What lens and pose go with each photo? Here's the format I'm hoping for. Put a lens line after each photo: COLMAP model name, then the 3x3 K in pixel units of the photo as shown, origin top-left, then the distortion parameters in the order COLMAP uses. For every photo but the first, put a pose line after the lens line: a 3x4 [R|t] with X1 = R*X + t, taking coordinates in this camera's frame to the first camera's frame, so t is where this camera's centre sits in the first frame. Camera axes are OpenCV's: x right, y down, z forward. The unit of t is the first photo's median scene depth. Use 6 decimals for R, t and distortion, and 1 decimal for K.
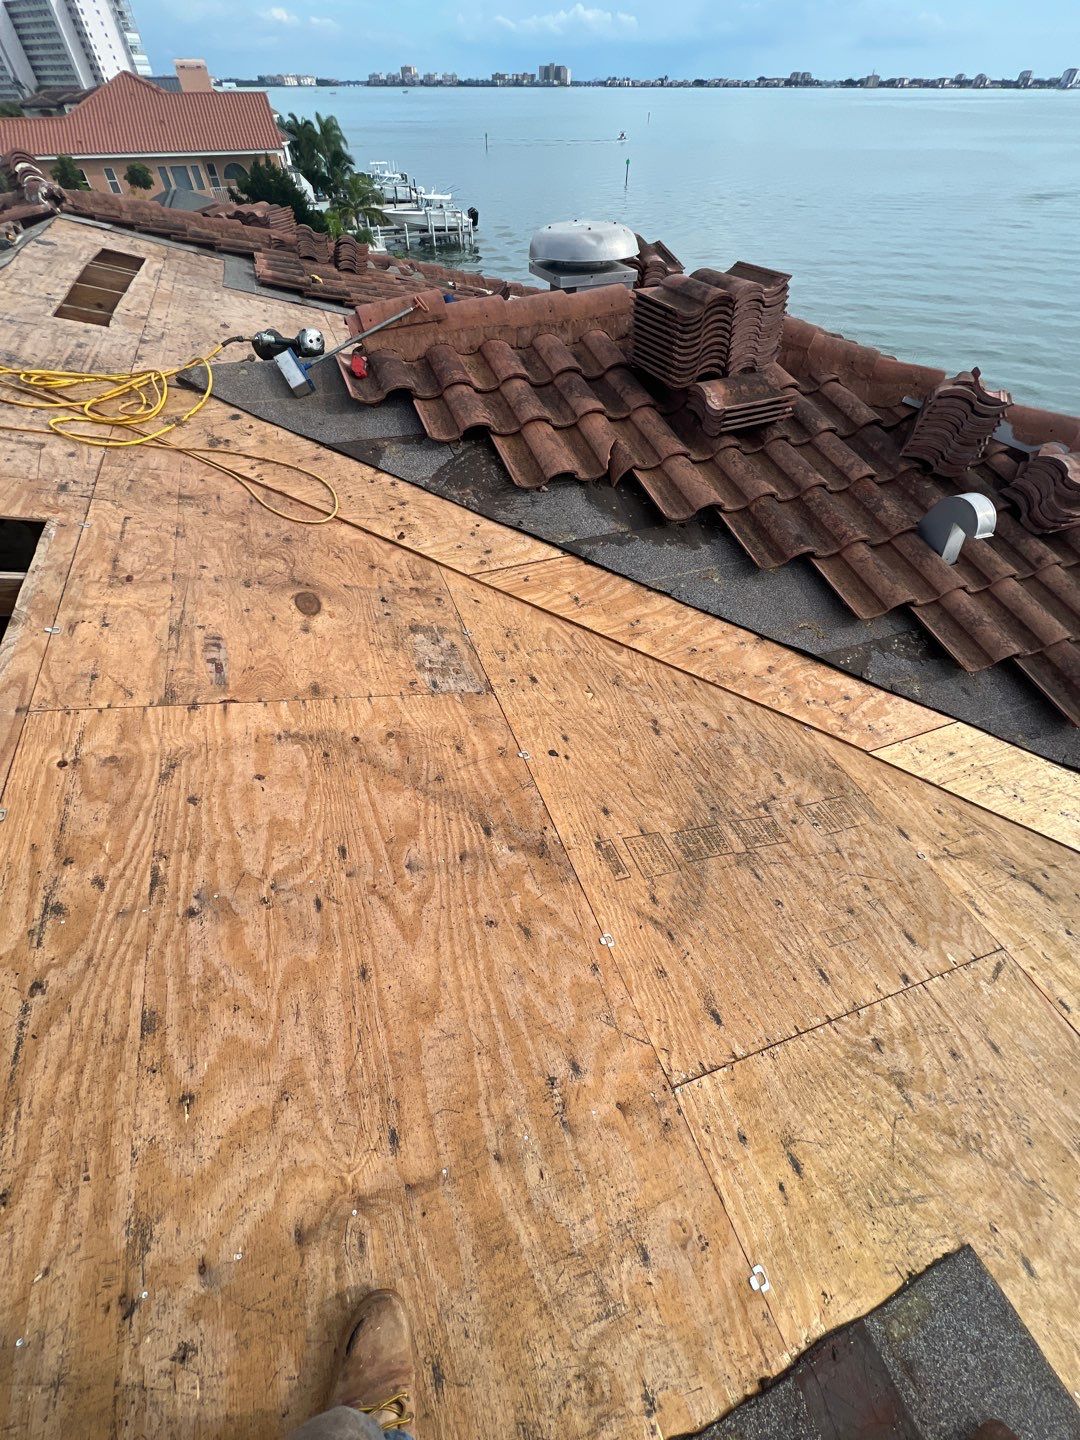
lens RADIAL K [[574.6, 0, 542.8], [0, 574.6, 718.4], [0, 0, 1]] dist [-0.002359, 0.000289]
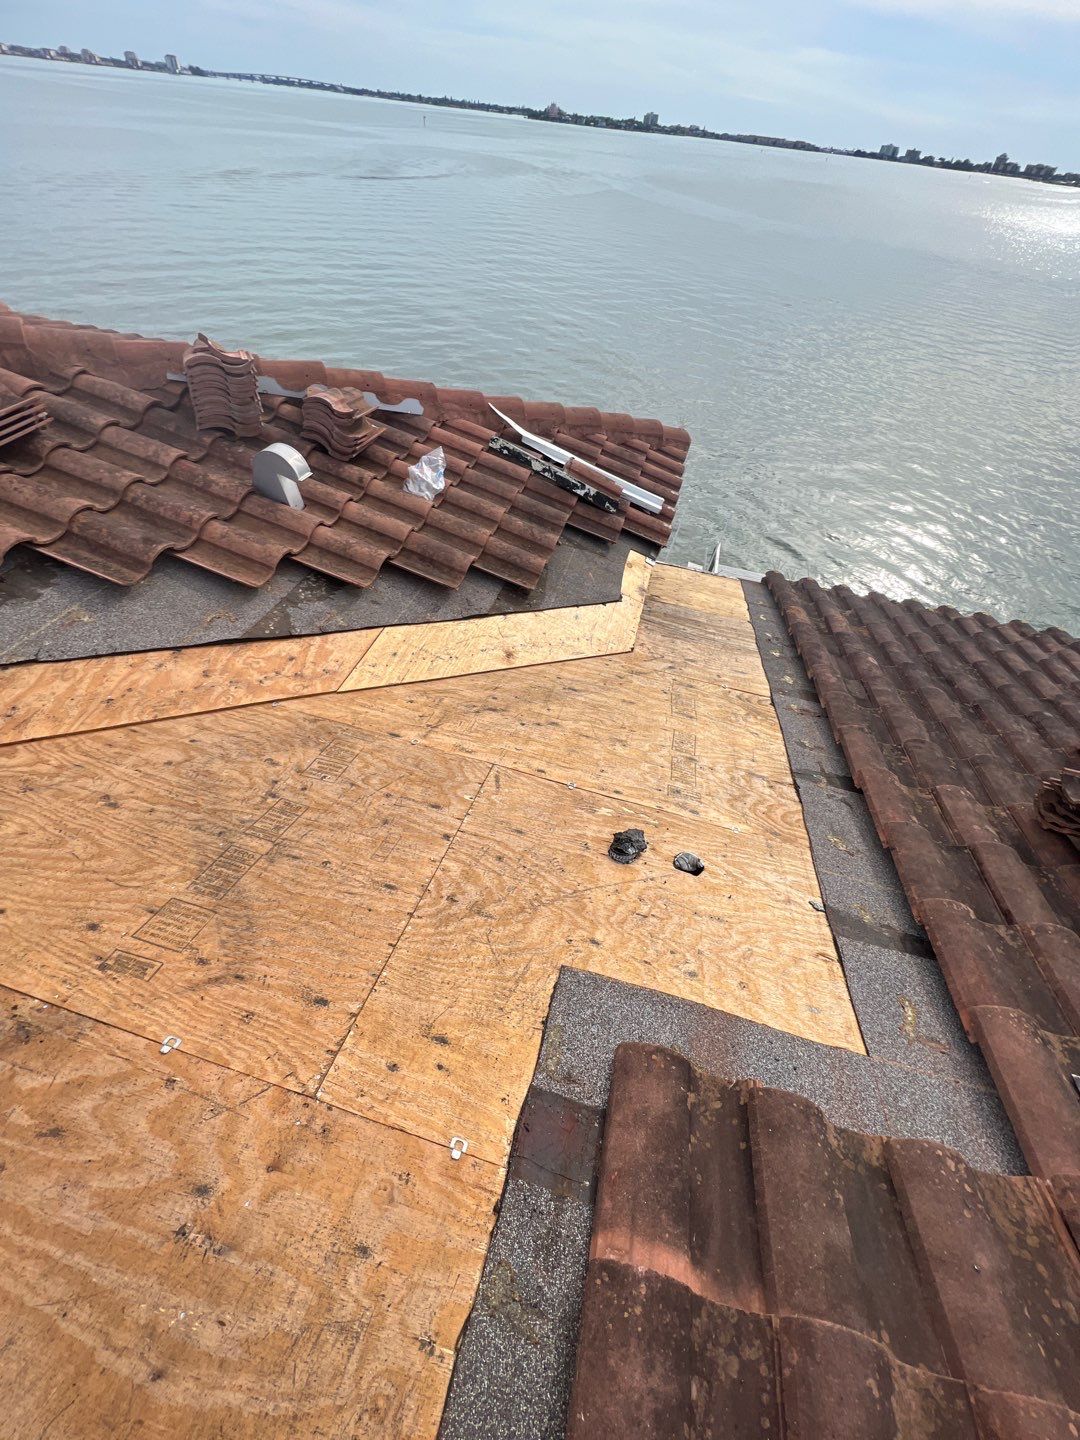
lens RADIAL K [[574.6, 0, 537.2], [0, 574.6, 715.1], [0, 0, 1]] dist [-0.002359, 0.000289]
pose [[0.580337, -0.554175, 0.596740, 0.123386], [0.544510, 0.808928, 0.221686, 0.064332], [-0.605572, 0.196278, 0.771205, -0.051887]]
